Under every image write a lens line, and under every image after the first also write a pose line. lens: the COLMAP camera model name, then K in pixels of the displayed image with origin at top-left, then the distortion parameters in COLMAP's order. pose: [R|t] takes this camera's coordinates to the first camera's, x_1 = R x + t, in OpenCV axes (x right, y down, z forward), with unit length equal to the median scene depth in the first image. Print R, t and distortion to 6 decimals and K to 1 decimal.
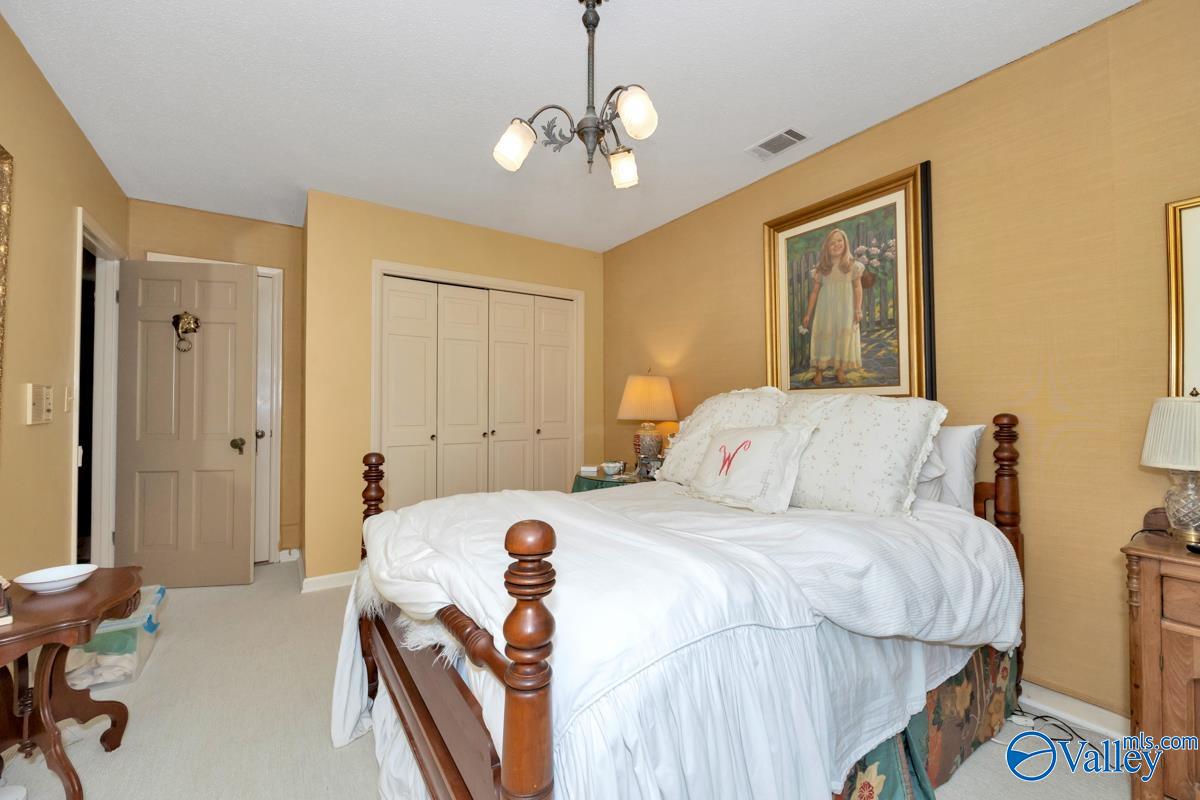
lens RADIAL K [[518.5, 0, 603.1], [0, 518.5, 395.5], [0, 0, 1]] dist [0.001320, 0.000029]
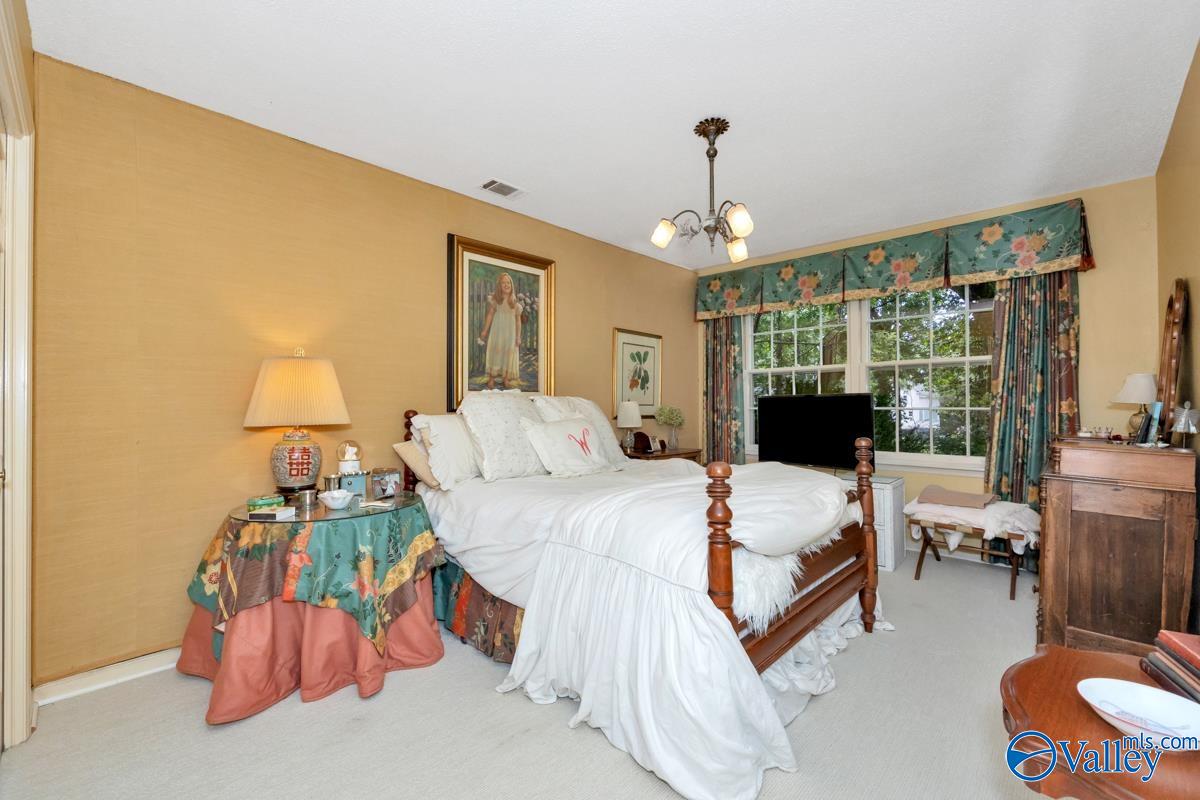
lens RADIAL K [[487.7, 0, 612.3], [0, 487.7, 399.5], [0, 0, 1]] dist [0.002037, 0.000155]
pose [[-0.231314, 0.011763, 0.972808, -0.839340], [-0.019776, 0.999663, -0.016790, 0.022663], [-0.972678, -0.023122, -0.231004, 1.015618]]
